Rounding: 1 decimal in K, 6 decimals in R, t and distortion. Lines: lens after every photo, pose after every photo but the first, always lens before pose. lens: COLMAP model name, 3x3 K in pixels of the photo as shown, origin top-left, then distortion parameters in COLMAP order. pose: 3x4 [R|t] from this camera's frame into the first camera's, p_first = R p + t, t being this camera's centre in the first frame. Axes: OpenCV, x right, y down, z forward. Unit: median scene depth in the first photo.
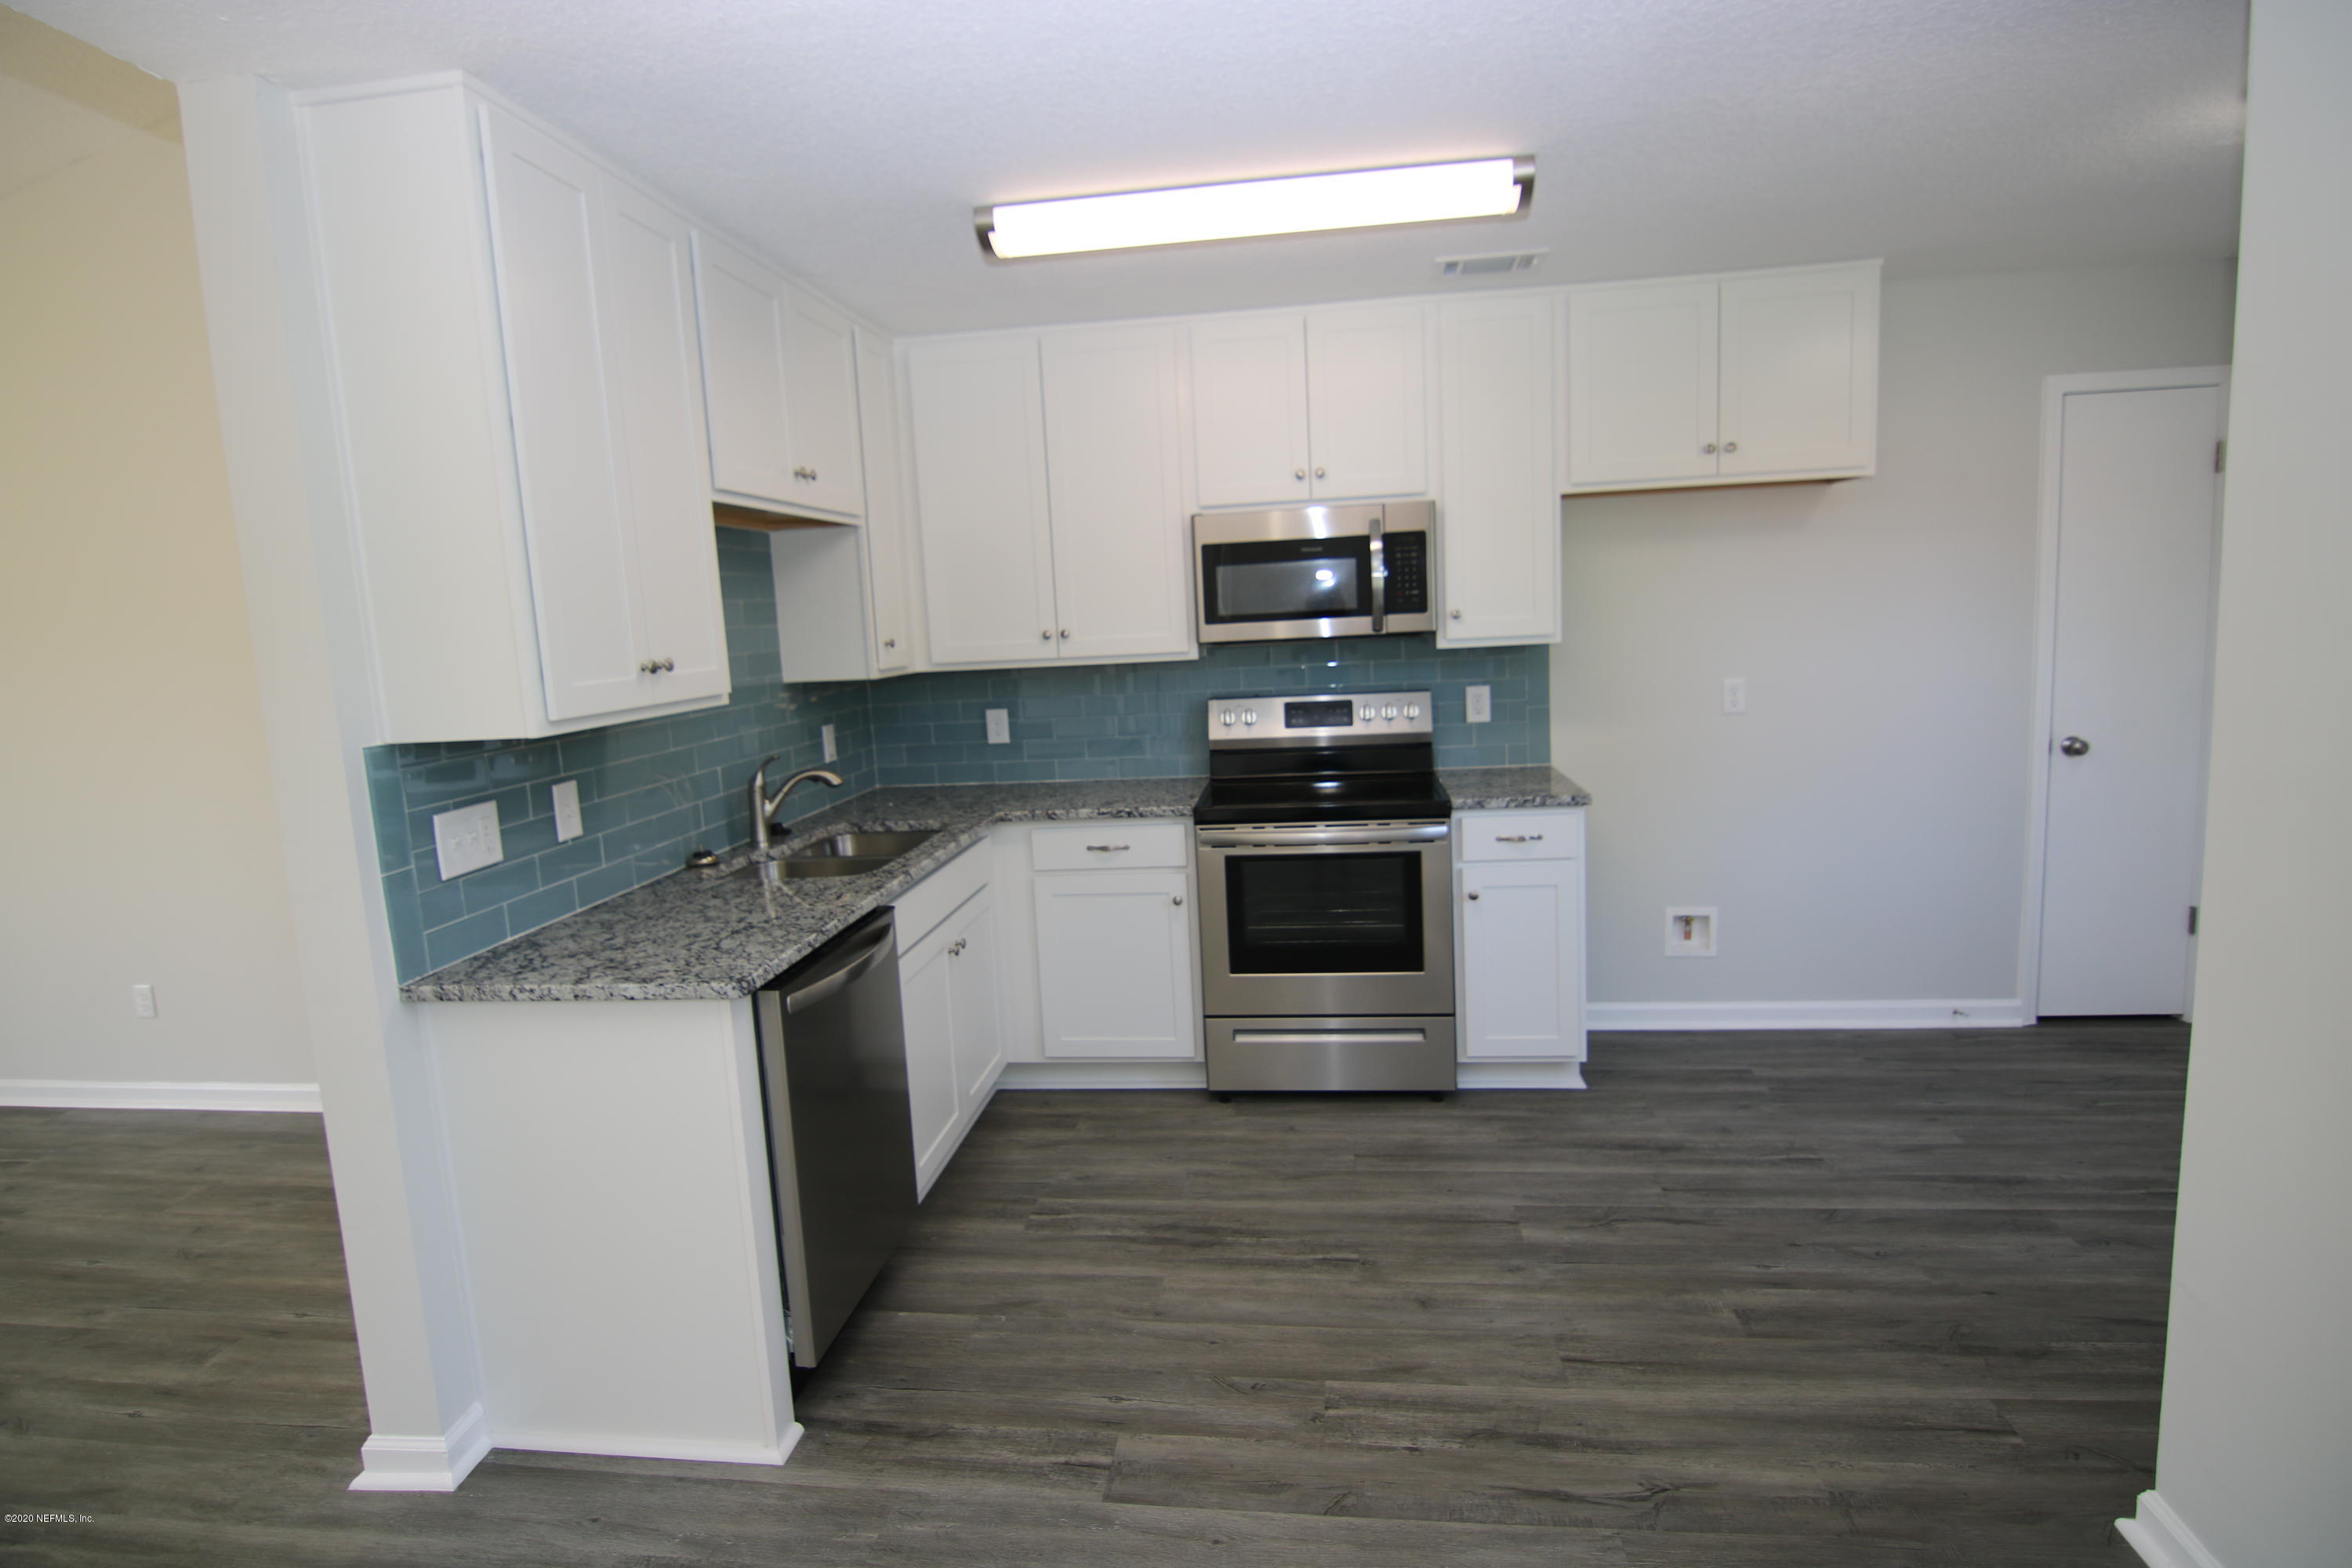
lens RADIAL K [[1191.4, 0, 1168.5], [0, 1191.4, 776.7], [0, 0, 1]] dist [-0.004827, -0.012415]
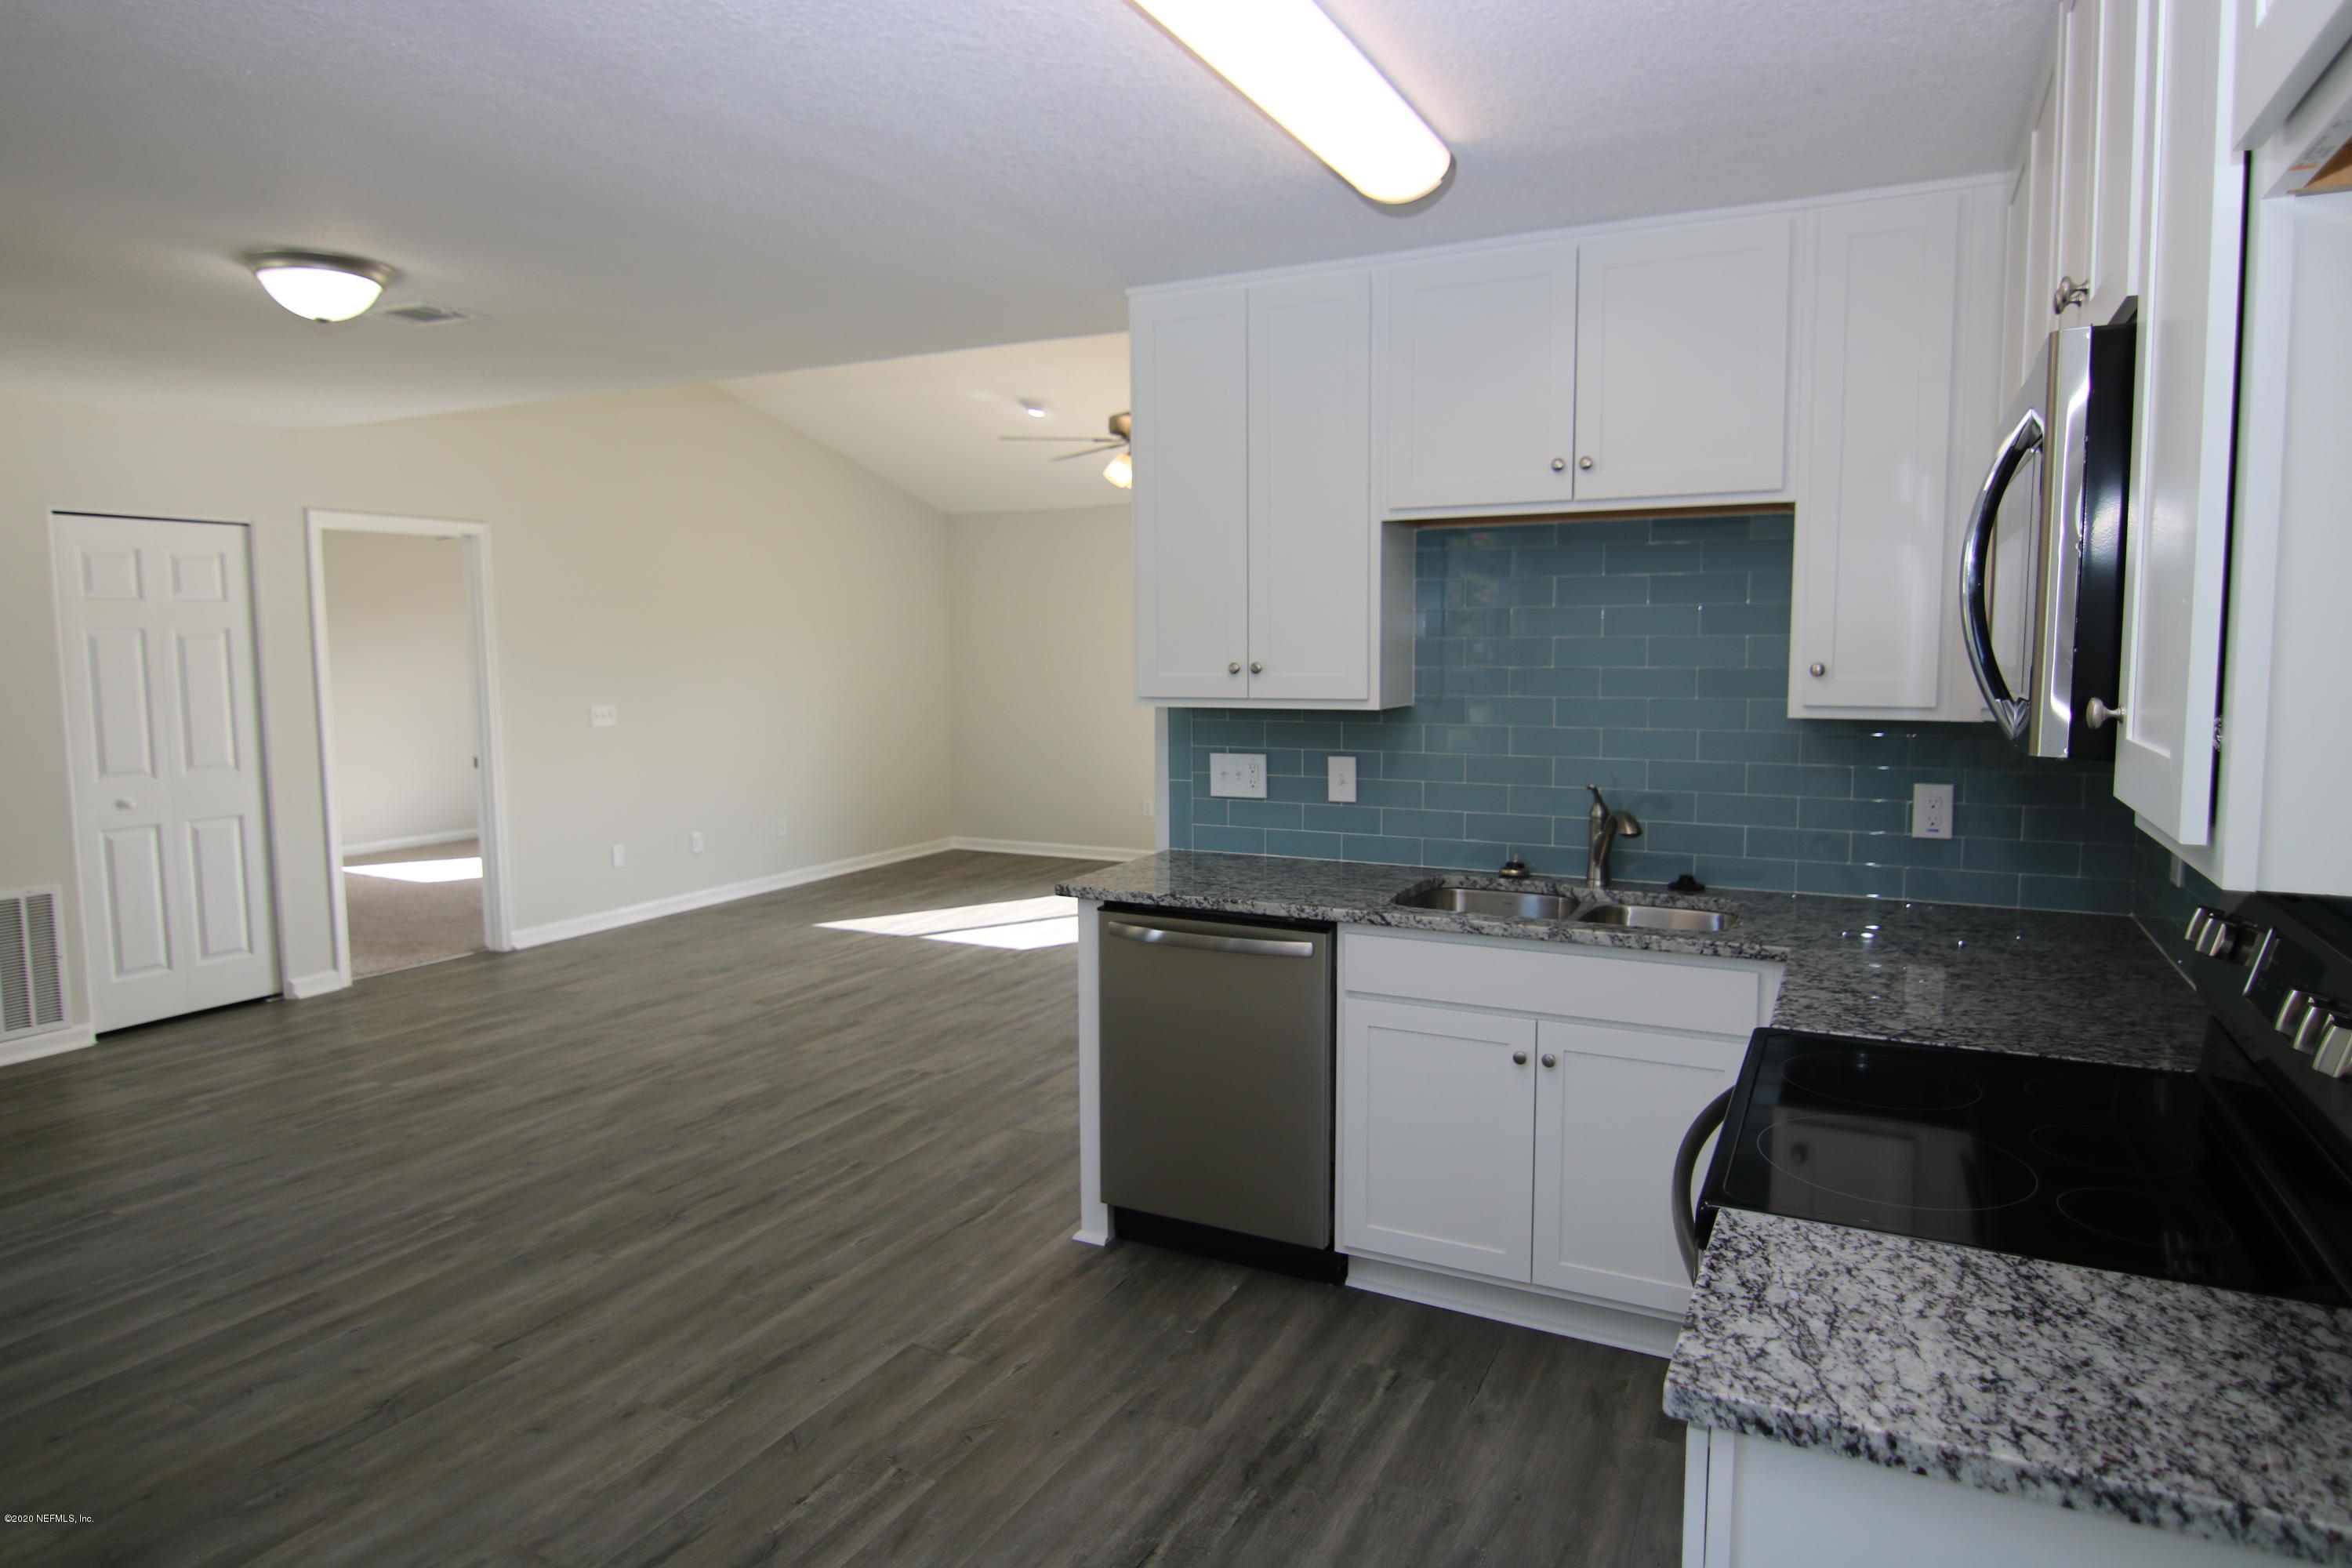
lens RADIAL K [[1392.5, 0, 1163.4], [0, 1392.5, 772.9], [0, 0, 1]] dist [0.000327, -0.000536]
pose [[-0.343668, 0.143540, -0.928056, 0.767583], [-0.105315, 0.976124, 0.189974, -0.198118], [0.933167, 0.163026, -0.320346, 1.090008]]
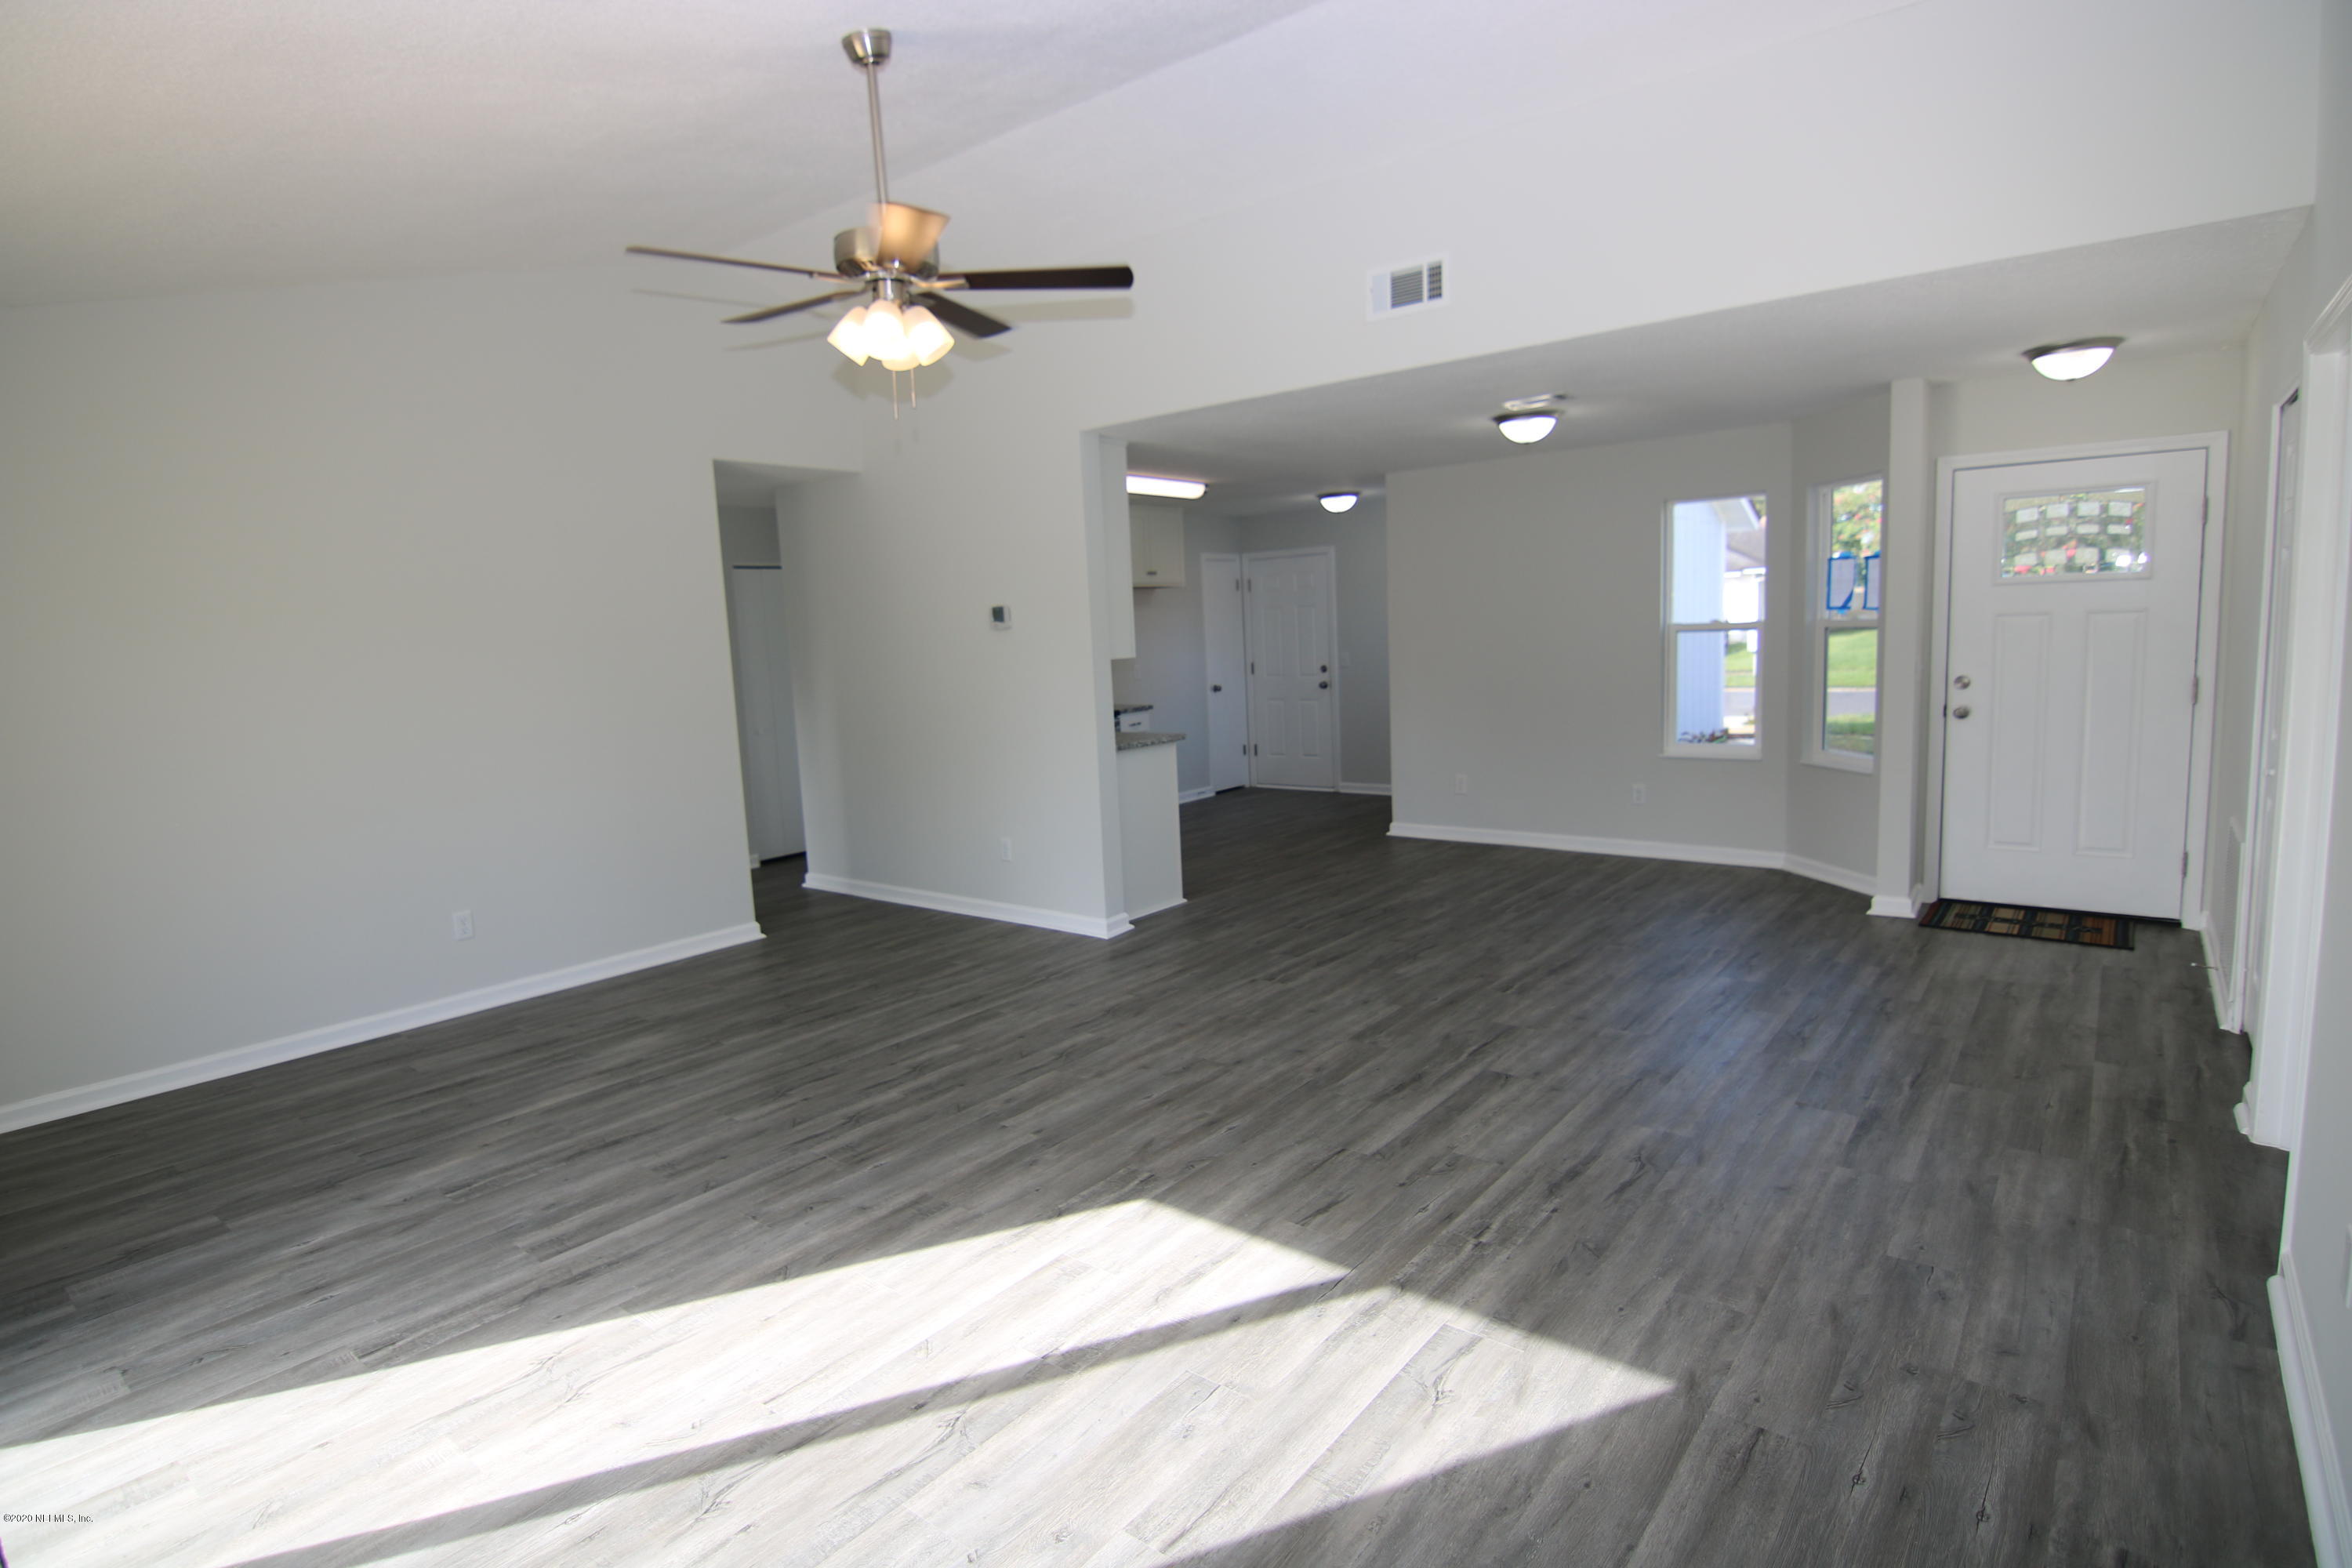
lens RADIAL K [[1191.4, 0, 1168.5], [0, 1191.4, 776.7], [0, 0, 1]] dist [-0.004827, -0.012415]
pose [[0.521712, -0.081801, 0.849191, -2.044737], [0.136062, 0.990630, 0.011834, 0.161251], [-0.842201, 0.109369, 0.527954, -0.414572]]
